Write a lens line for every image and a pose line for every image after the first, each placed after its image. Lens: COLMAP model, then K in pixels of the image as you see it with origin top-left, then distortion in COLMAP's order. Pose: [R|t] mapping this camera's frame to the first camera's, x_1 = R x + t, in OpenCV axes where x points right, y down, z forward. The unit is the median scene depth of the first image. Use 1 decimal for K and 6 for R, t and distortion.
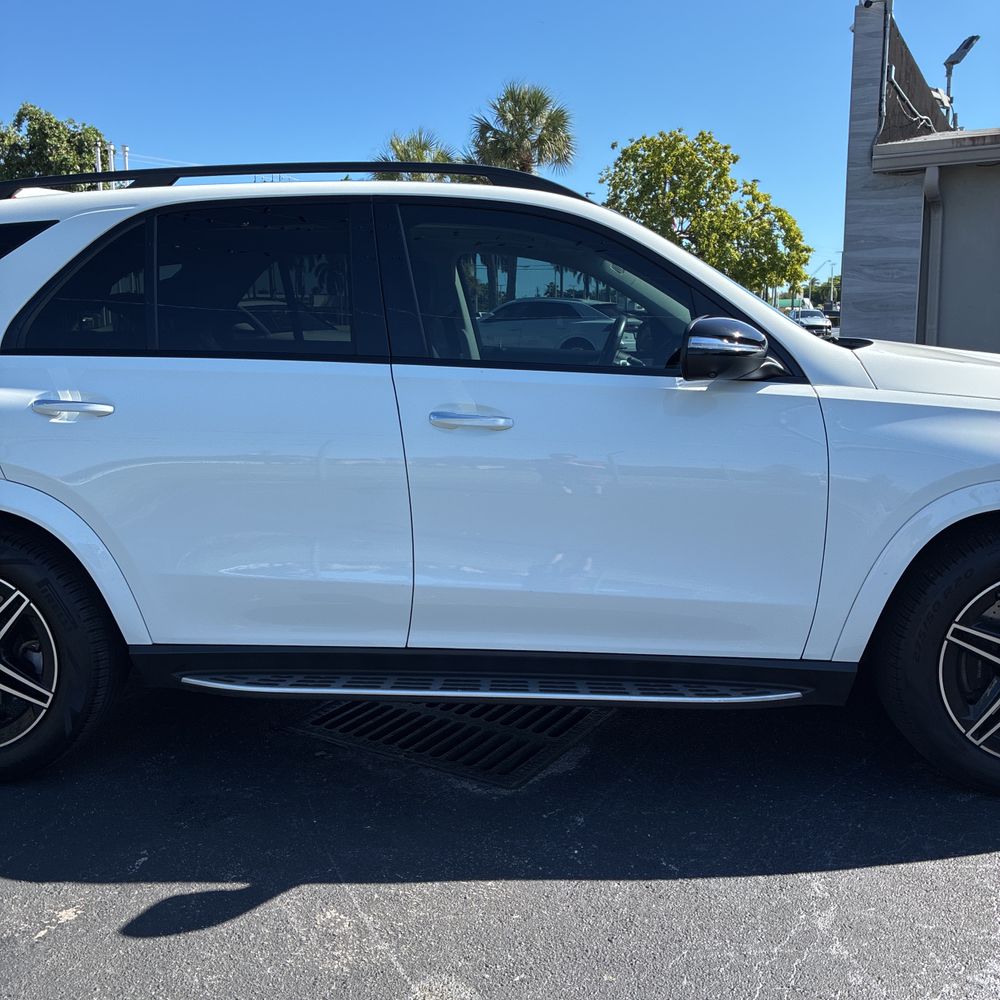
lens RADIAL K [[1024.5, 0, 500.0], [0, 1024.5, 500.0], [0, 0, 1]] dist [0.033531, -0.020048]
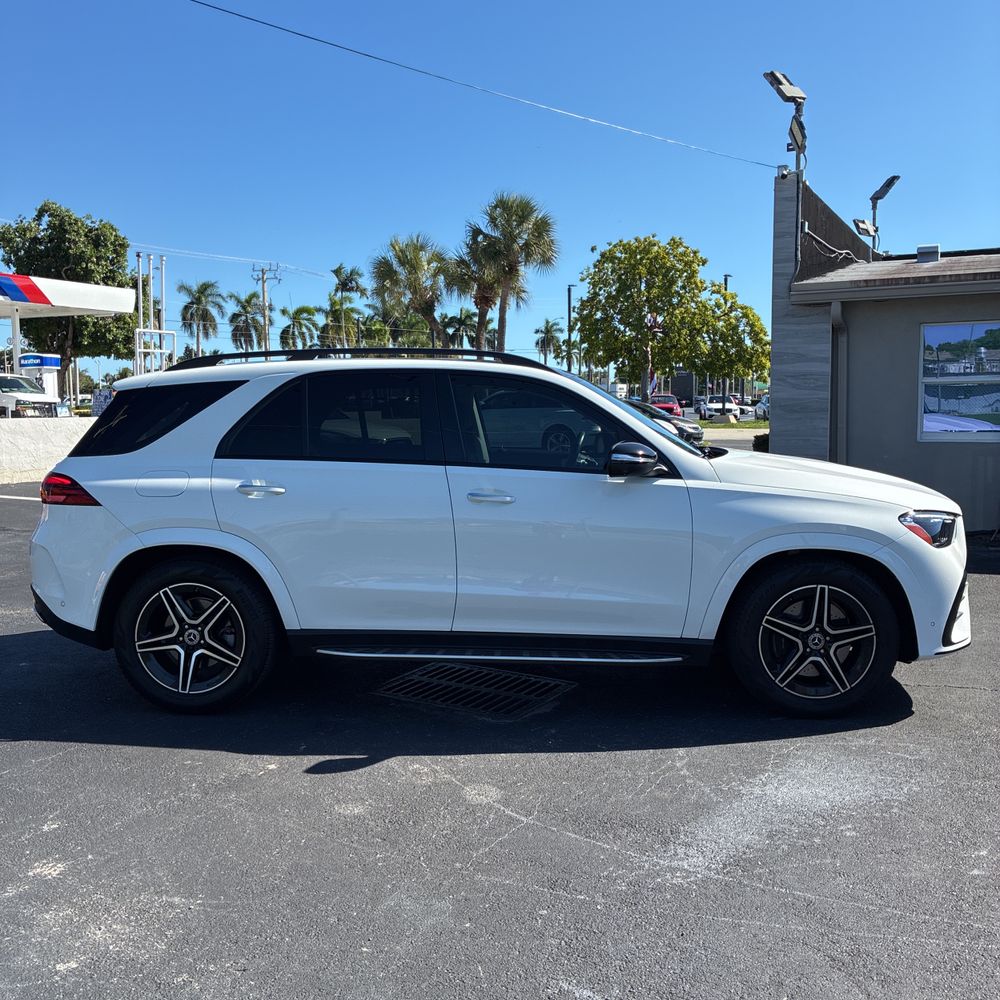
lens RADIAL K [[1024.5, 0, 500.0], [0, 1024.5, 500.0], [0, 0, 1]] dist [0.033531, -0.020048]
pose [[0.999862, 0.006818, 0.015159, -0.011890], [-0.005662, 0.997165, -0.075035, 0.016953], [-0.015627, 0.074939, 0.997066, -0.223002]]
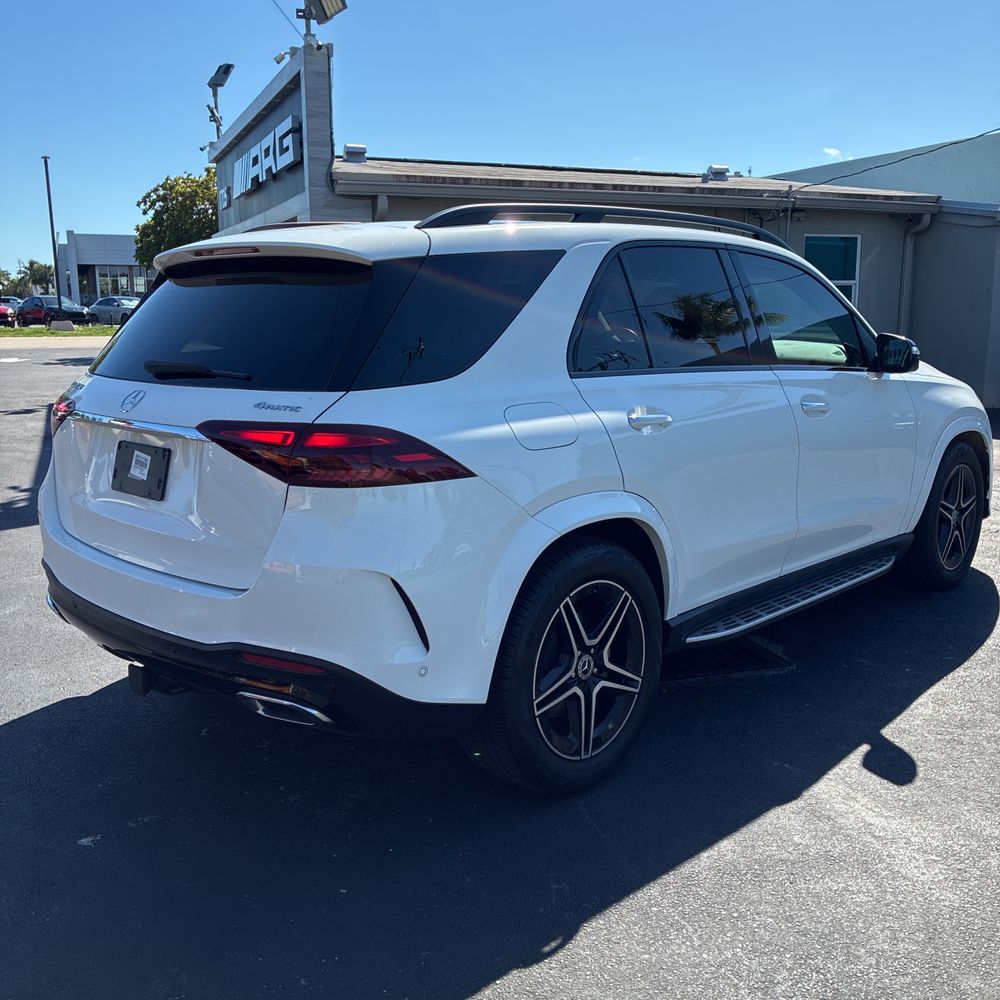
lens RADIAL K [[1017.6, 0, 500.0], [0, 1017.6, 500.0], [0, 0, 1]] dist [0.032825, -0.001788]
pose [[0.637746, -0.136760, 0.758008, -0.426468], [0.128502, 0.989210, 0.070360, -0.031953], [-0.759452, 0.052534, 0.648439, 0.123673]]
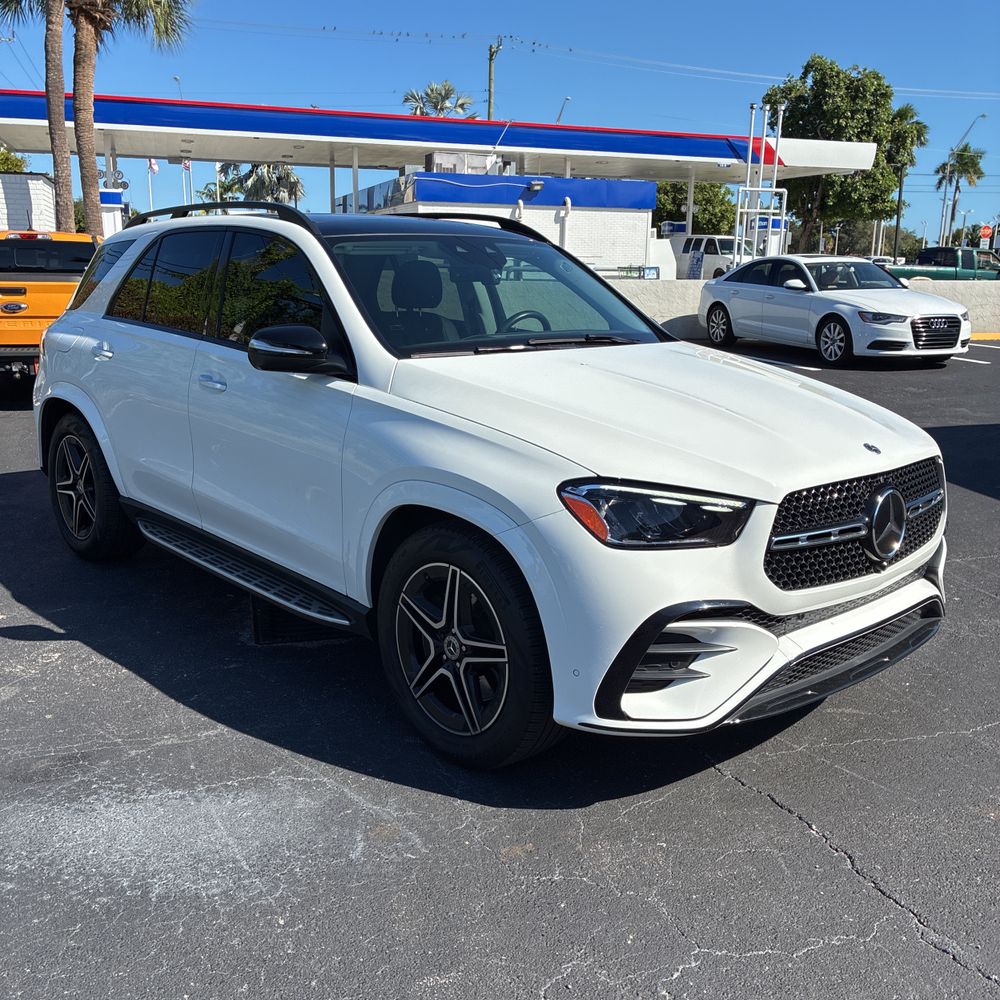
lens RADIAL K [[1024.5, 0, 500.0], [0, 1024.5, 500.0], [0, 0, 1]] dist [0.033531, -0.020048]
pose [[0.723431, 0.180224, -0.666458, 0.387168], [-0.141883, 0.983532, 0.111956, -0.040924], [0.675660, 0.013566, 0.737089, 0.055998]]
